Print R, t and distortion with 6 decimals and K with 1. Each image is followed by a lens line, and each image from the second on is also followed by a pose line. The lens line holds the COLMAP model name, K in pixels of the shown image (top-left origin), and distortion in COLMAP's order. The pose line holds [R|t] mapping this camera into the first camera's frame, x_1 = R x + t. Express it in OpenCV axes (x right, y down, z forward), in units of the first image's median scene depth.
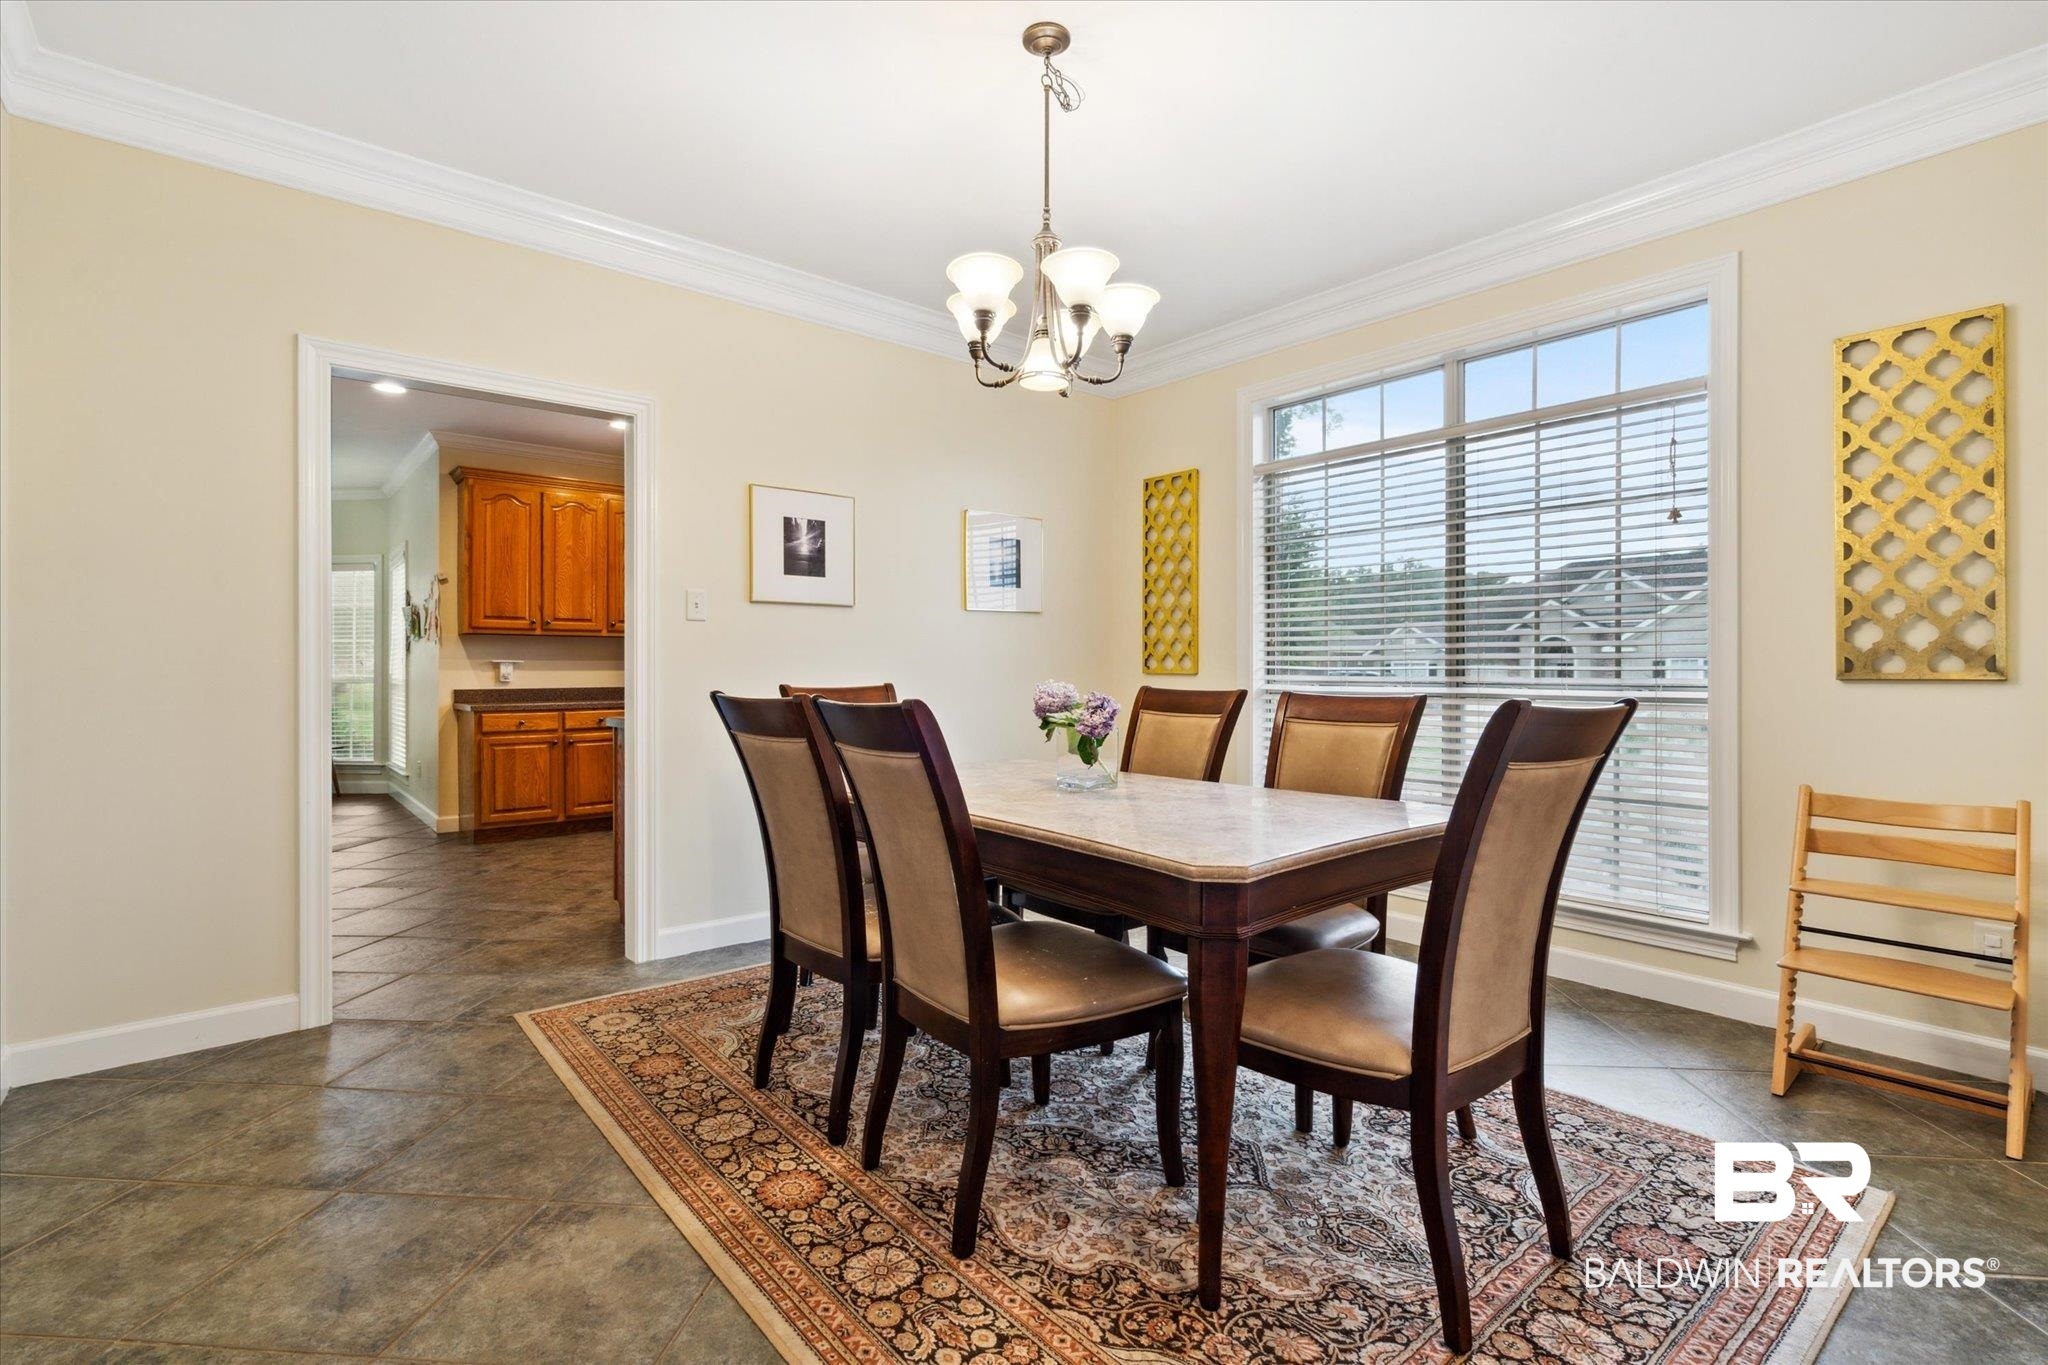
lens RADIAL K [[928.7, 0, 1024.0], [0, 928.7, 682.5], [0, 0, 1]] dist [-0.001410, -0.000334]
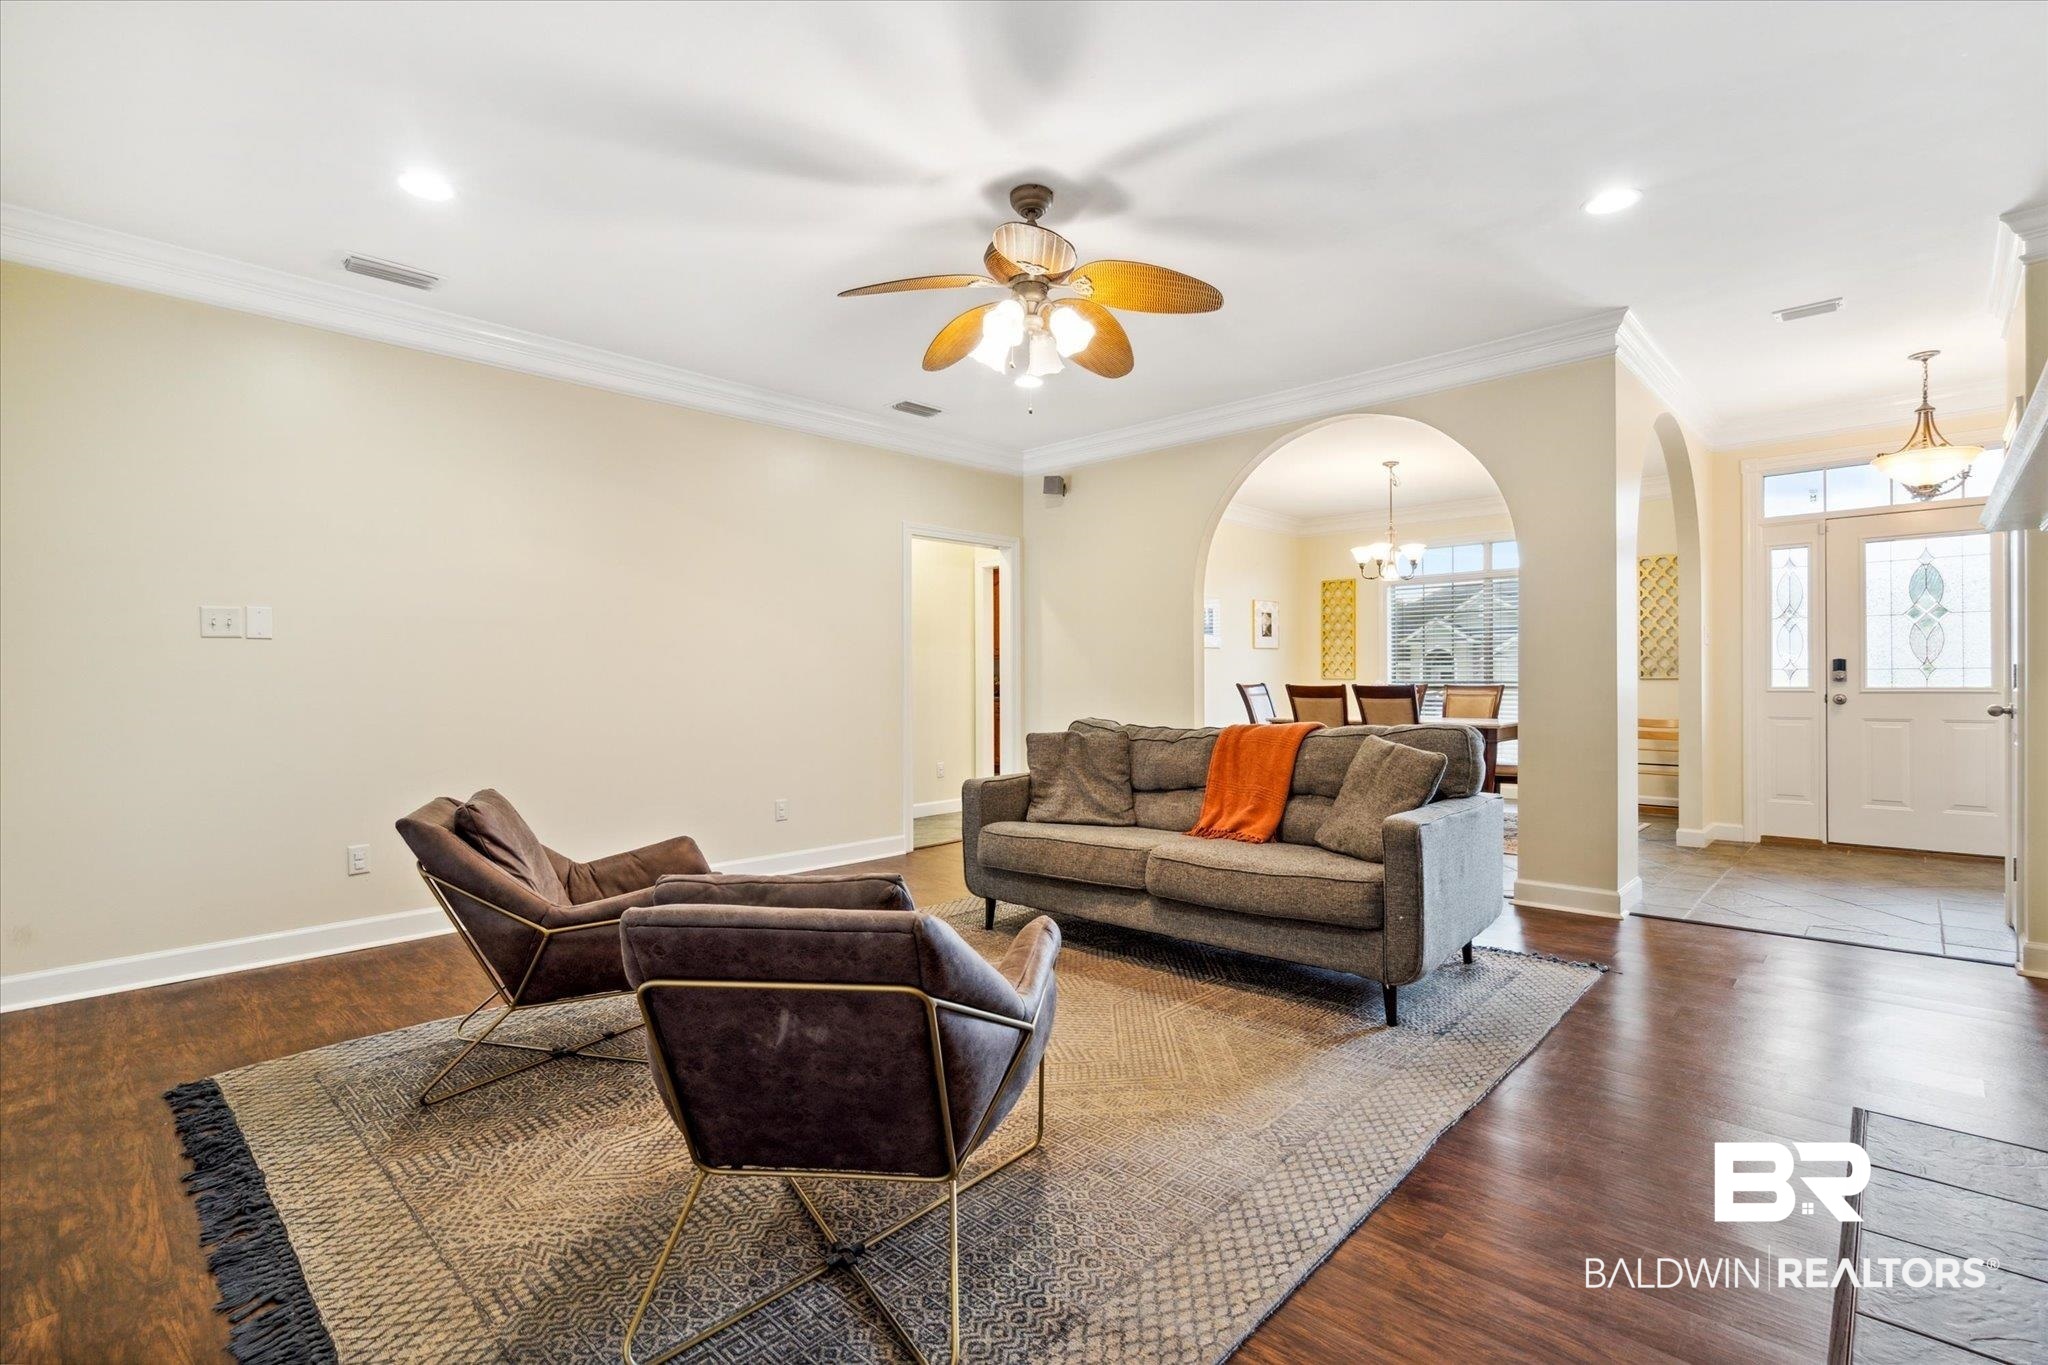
lens RADIAL K [[954.8, 0, 1014.5], [0, 954.8, 691.3], [0, 0, 1]] dist [0.000934, 0.000230]
pose [[0.992873, -0.004801, 0.119083, -0.942851], [0.005209, 0.999982, -0.003119, 0.022242], [-0.119066, 0.003717, 0.992879, -1.154802]]
